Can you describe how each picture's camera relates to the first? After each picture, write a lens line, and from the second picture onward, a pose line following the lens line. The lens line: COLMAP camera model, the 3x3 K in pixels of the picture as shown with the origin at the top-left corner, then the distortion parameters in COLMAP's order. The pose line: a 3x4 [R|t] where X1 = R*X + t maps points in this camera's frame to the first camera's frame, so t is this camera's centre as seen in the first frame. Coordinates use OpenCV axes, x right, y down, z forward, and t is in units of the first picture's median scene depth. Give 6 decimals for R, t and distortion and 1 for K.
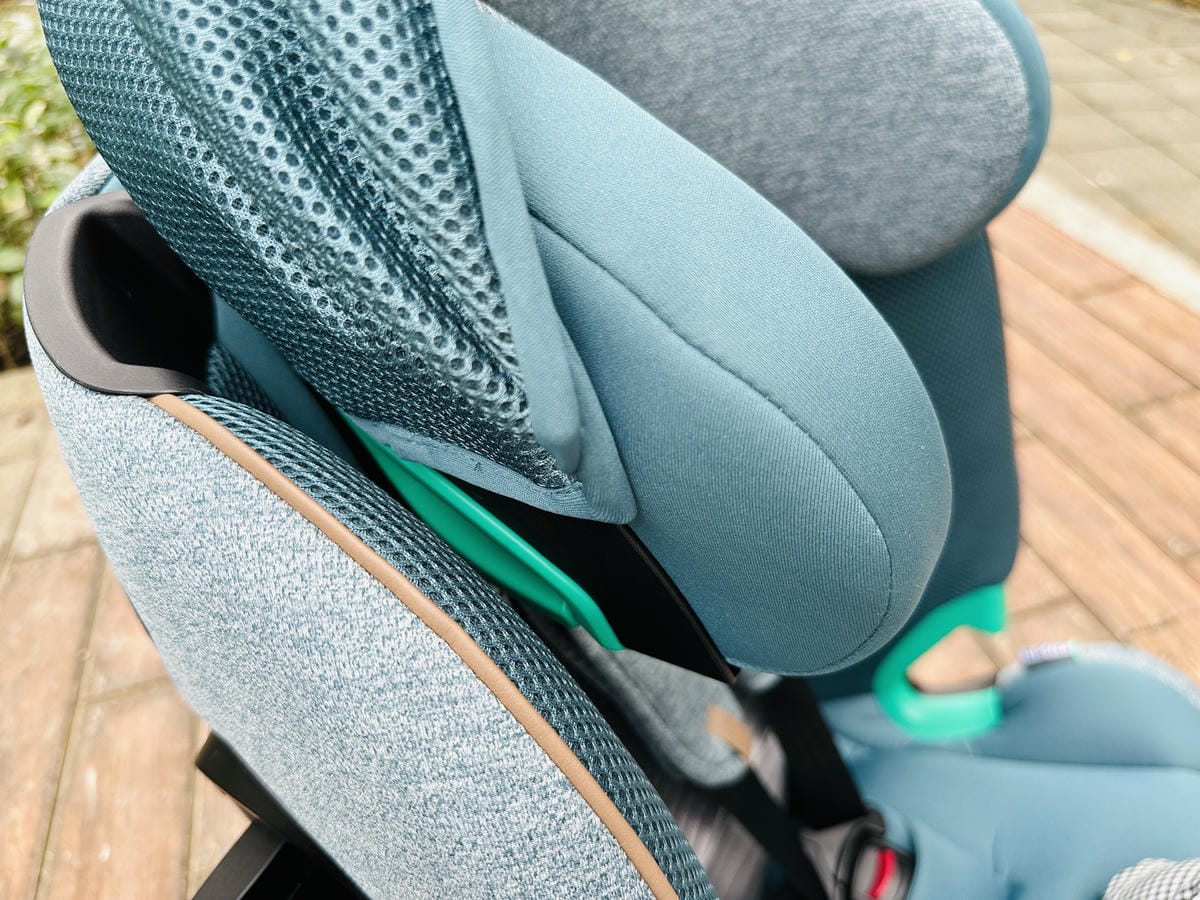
lens RADIAL K [[845.6, 0, 600.0], [0, 845.6, 450.0], [0, 0, 1]] dist [-0.010529, -0.006129]
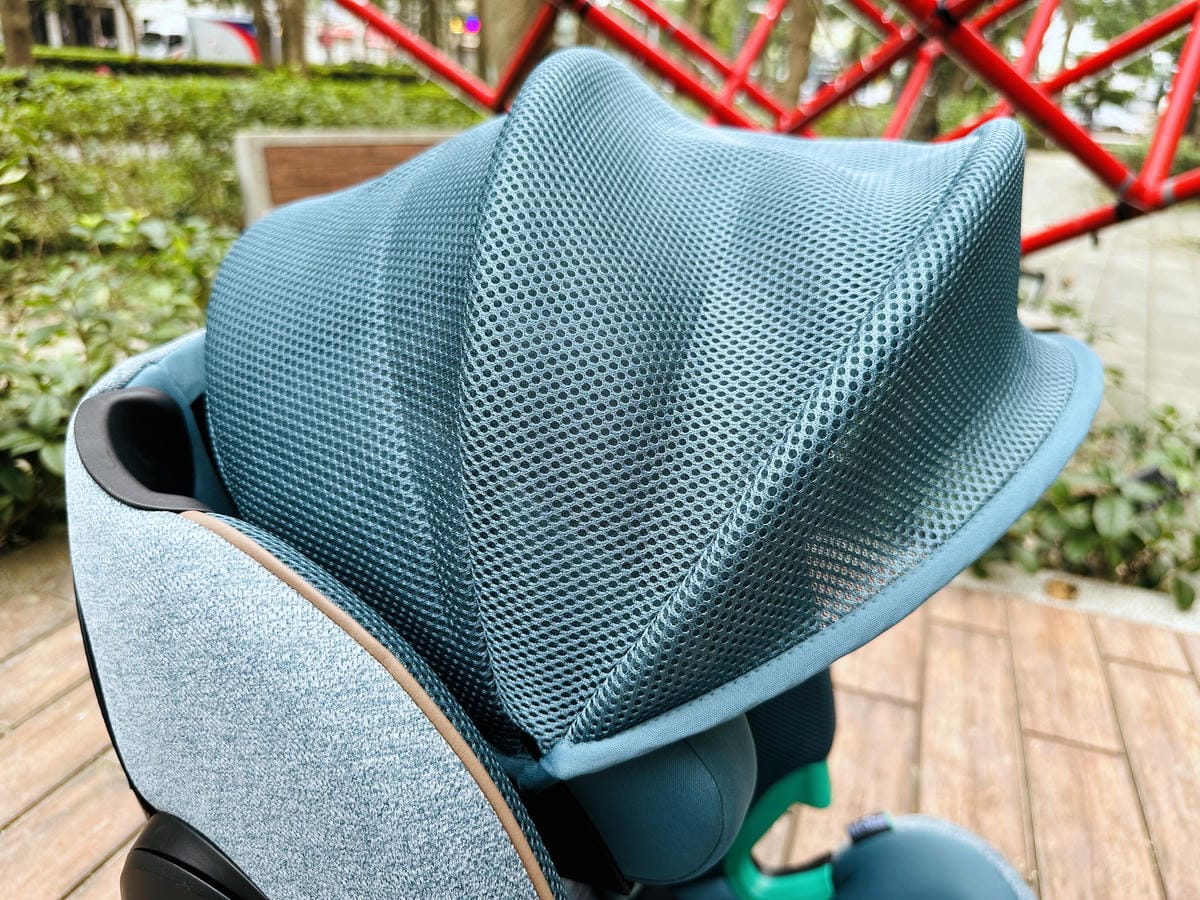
lens RADIAL K [[845.6, 0, 600.0], [0, 845.6, 450.0], [0, 0, 1]] dist [-0.010529, -0.006129]
pose [[0.989160, 0.027568, 0.144230, -0.029113], [0.015146, 0.957826, -0.286948, 0.298204], [-0.146058, 0.286022, 0.947026, -0.586793]]
